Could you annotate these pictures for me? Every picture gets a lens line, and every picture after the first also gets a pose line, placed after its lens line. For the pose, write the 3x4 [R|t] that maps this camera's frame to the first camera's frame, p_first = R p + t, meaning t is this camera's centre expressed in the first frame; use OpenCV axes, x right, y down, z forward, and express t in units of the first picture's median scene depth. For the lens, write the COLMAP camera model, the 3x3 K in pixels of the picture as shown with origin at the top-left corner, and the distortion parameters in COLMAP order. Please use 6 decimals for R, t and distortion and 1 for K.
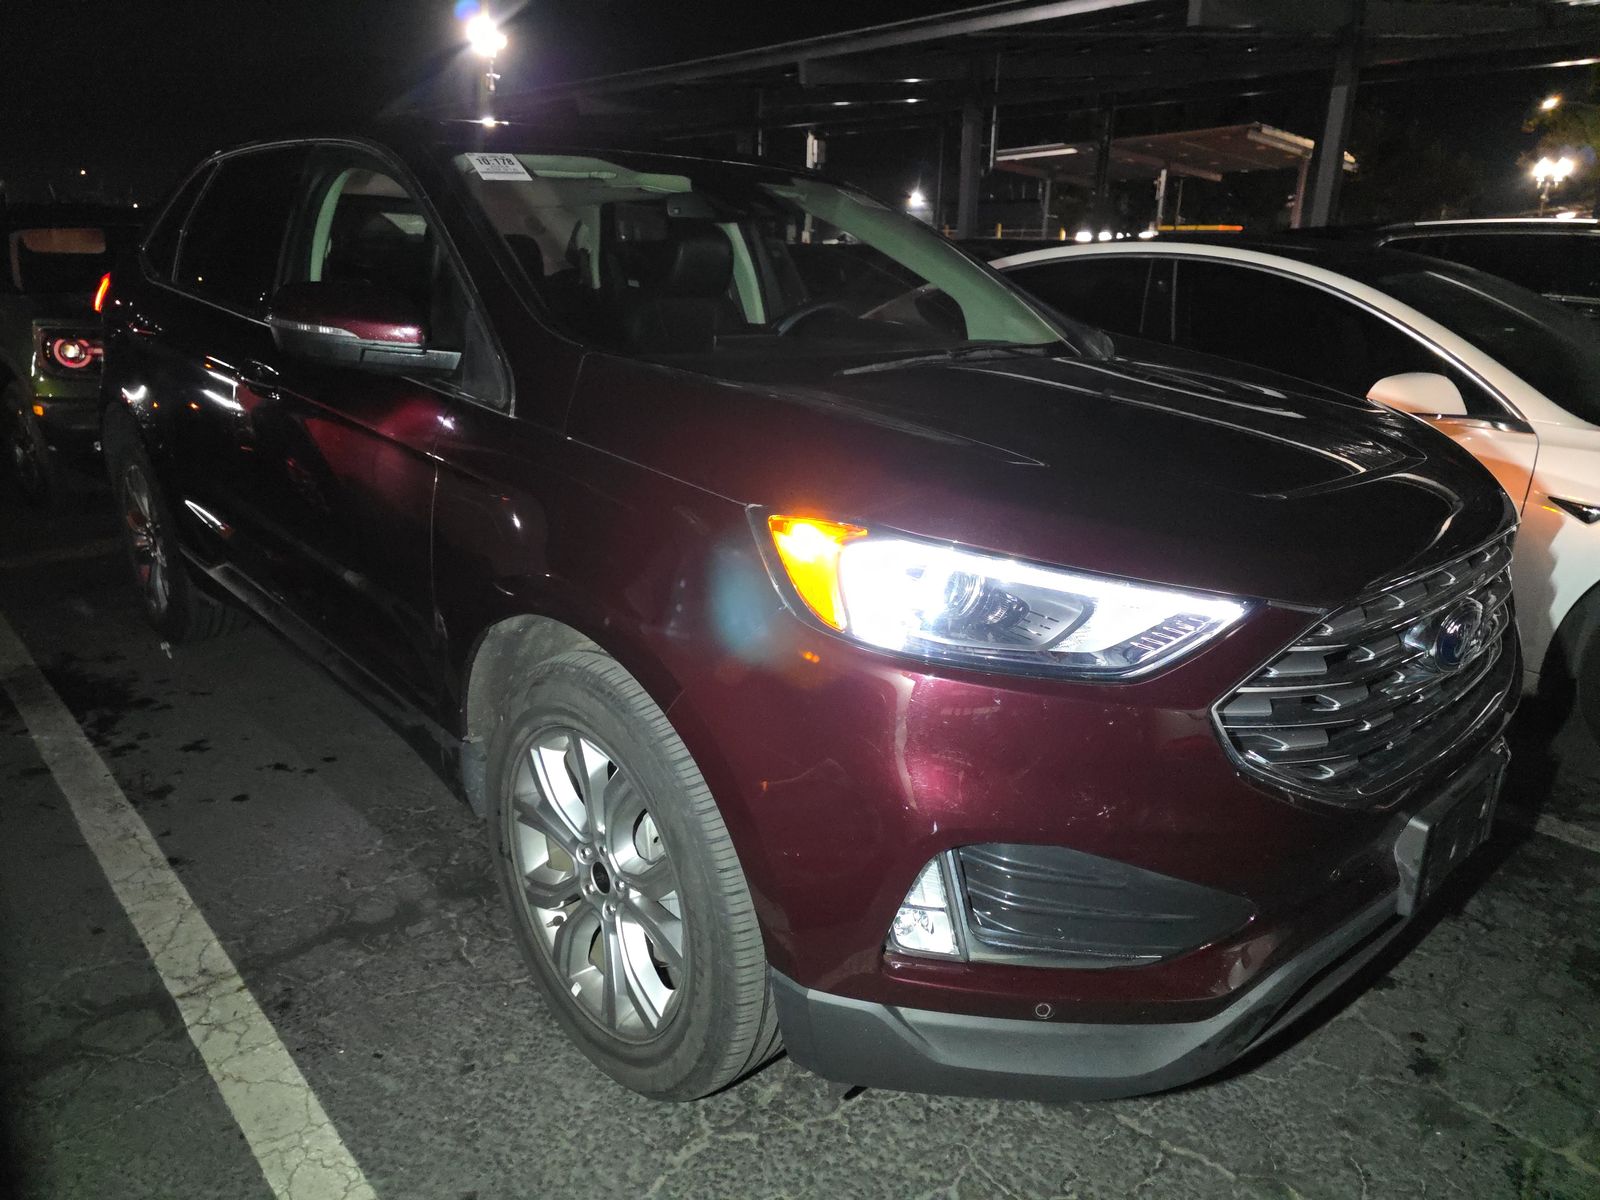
lens RADIAL K [[1092.8, 0, 793.0], [0, 1092.8, 600.4], [0, 0, 1]] dist [0.035308, -0.027860]
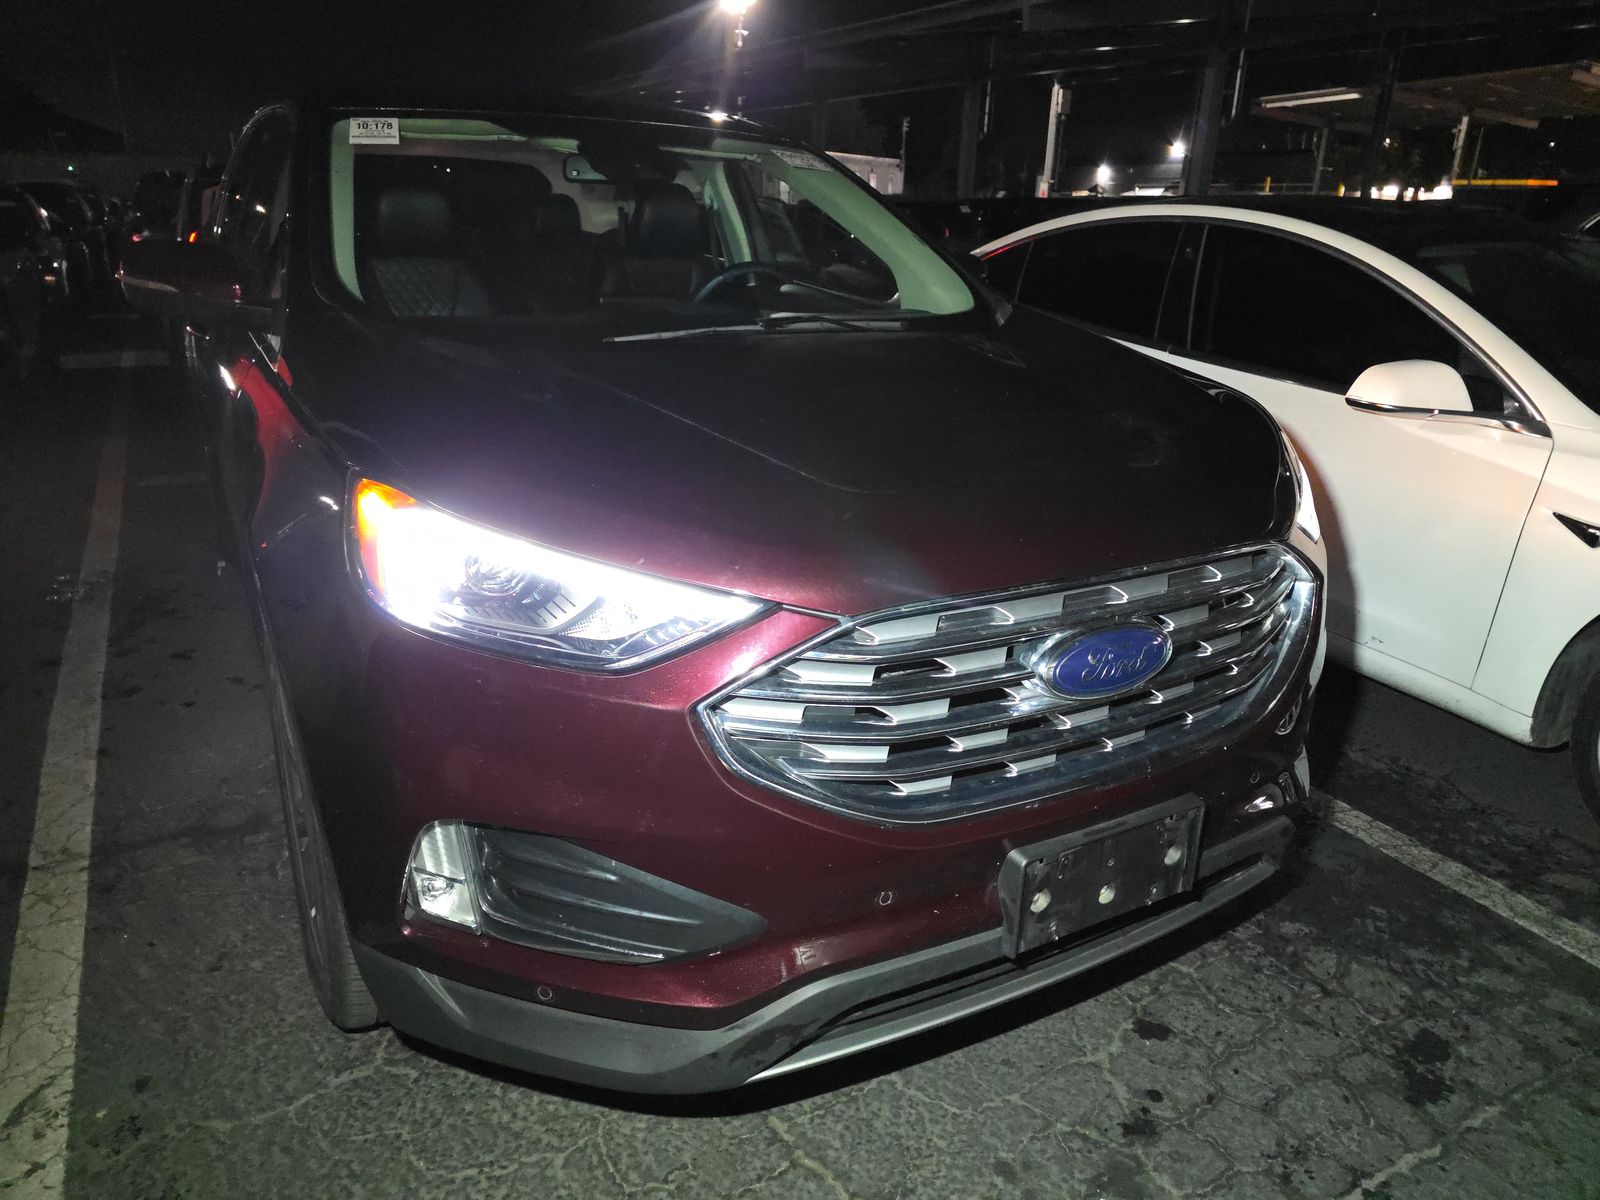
lens RADIAL K [[1092.8, 0, 804.6], [0, 1092.8, 597.2], [0, 0, 1]] dist [0.035308, -0.027860]
pose [[0.973112, 0.082543, -0.215035, 0.317261], [-0.075070, 0.996263, 0.042707, -0.022150], [0.217757, -0.025416, 0.975672, 0.043748]]
